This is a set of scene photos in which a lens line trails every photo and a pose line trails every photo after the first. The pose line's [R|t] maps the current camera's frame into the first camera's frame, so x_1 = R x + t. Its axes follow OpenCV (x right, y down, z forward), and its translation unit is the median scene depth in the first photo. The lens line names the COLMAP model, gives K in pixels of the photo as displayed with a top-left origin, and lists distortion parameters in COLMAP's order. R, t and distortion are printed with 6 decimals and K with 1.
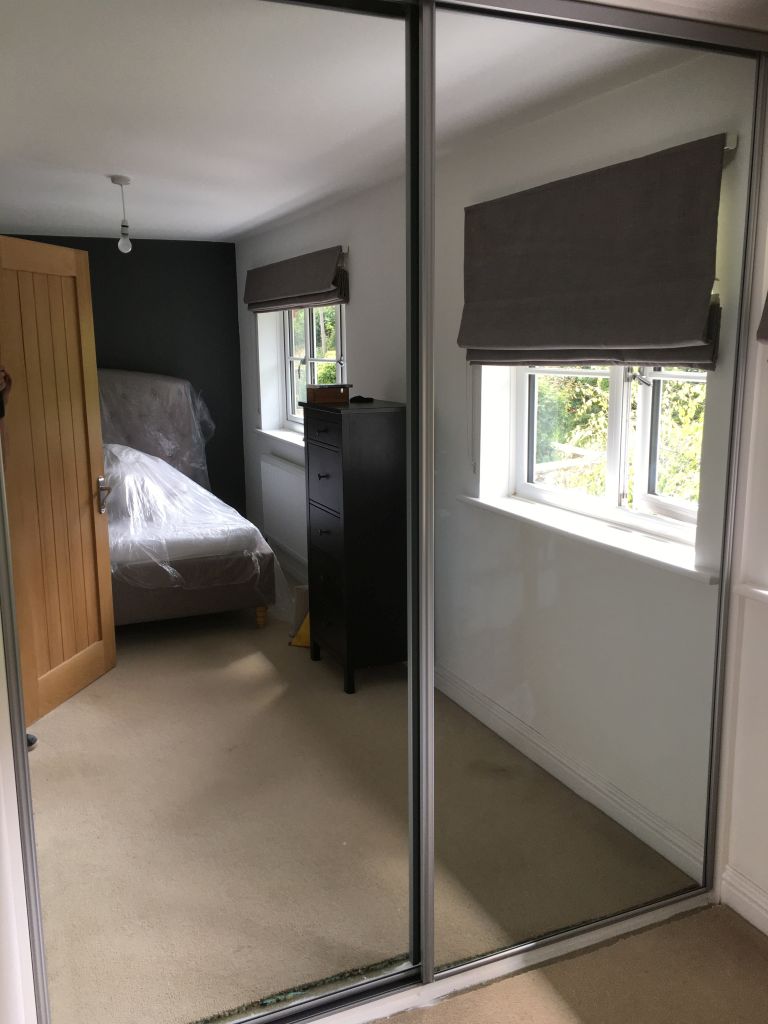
lens RADIAL K [[872.1, 0, 384.0], [0, 872.1, 512.0], [0, 0, 1]] dist [0.078468, -0.086256]
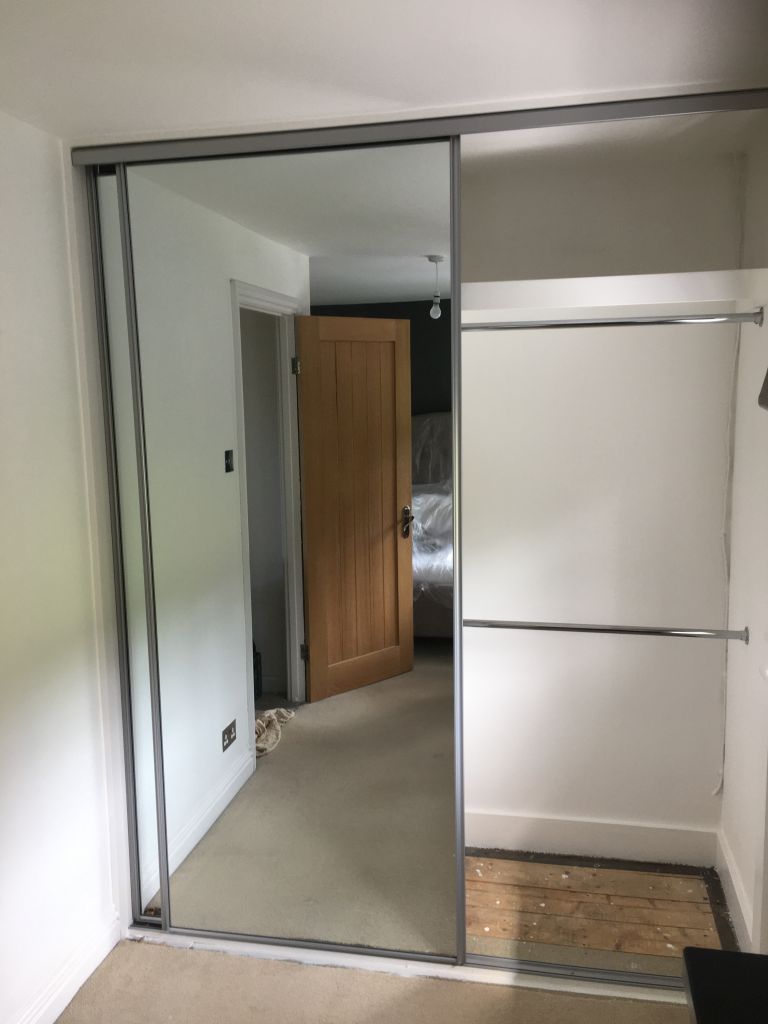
lens RADIAL K [[872.1, 0, 384.0], [0, 872.1, 512.0], [0, 0, 1]] dist [0.078468, -0.086256]
pose [[0.846833, 0.065484, -0.527812, 0.286186], [-0.085645, 0.996230, -0.013811, -0.014848], [0.524918, 0.056900, 0.849249, -0.015613]]
